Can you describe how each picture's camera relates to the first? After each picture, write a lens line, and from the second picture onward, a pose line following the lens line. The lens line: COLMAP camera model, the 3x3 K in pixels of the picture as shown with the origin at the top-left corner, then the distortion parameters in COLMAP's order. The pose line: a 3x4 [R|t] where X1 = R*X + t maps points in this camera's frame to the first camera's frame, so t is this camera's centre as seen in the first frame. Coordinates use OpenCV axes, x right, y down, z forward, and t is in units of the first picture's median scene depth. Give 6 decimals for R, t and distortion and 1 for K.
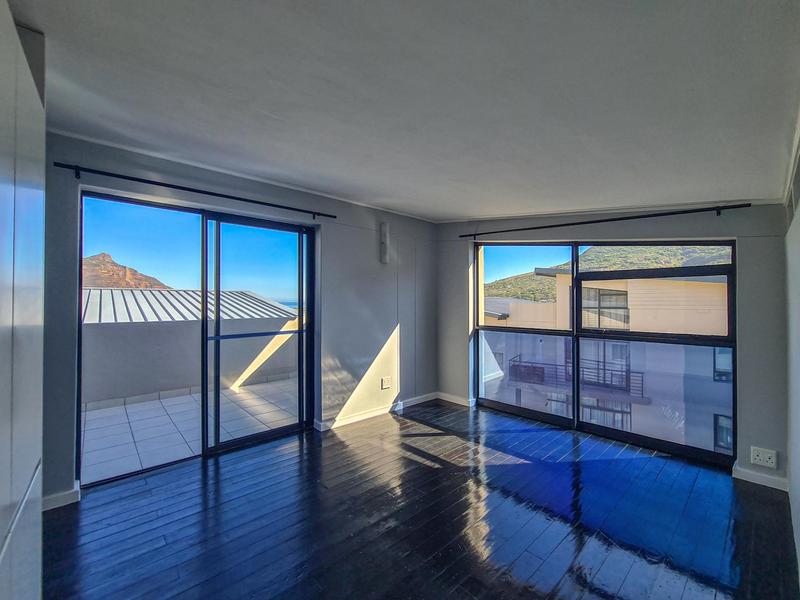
lens RADIAL K [[333.1, 0, 400.0], [0, 333.1, 300.0], [0, 0, 1]] dist [-0.001854, -0.000304]
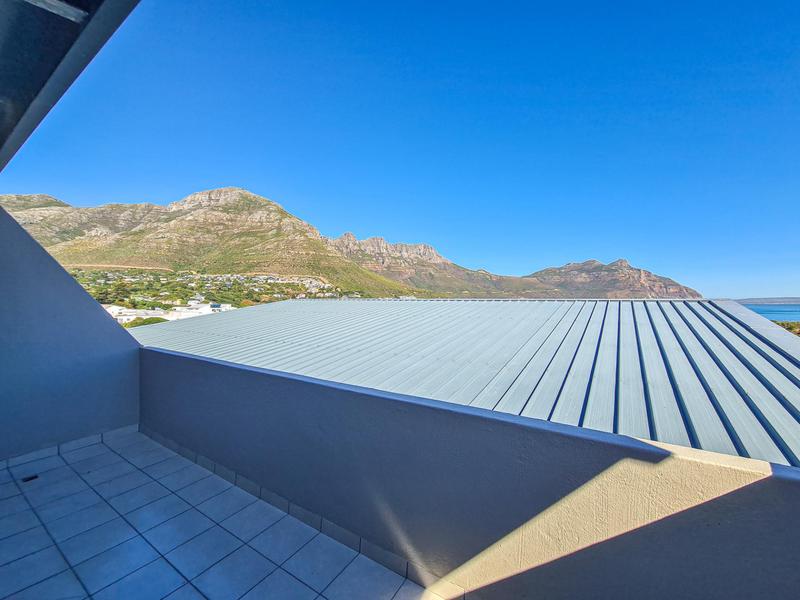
lens RADIAL K [[333.1, 0, 400.0], [0, 333.1, 300.0], [0, 0, 1]] dist [-0.001854, -0.000304]
pose [[0.252003, -0.012789, -0.967642, -0.077081], [0.011169, 0.999885, -0.010307, -0.018366], [0.967662, -0.008210, 0.252117, 0.087083]]
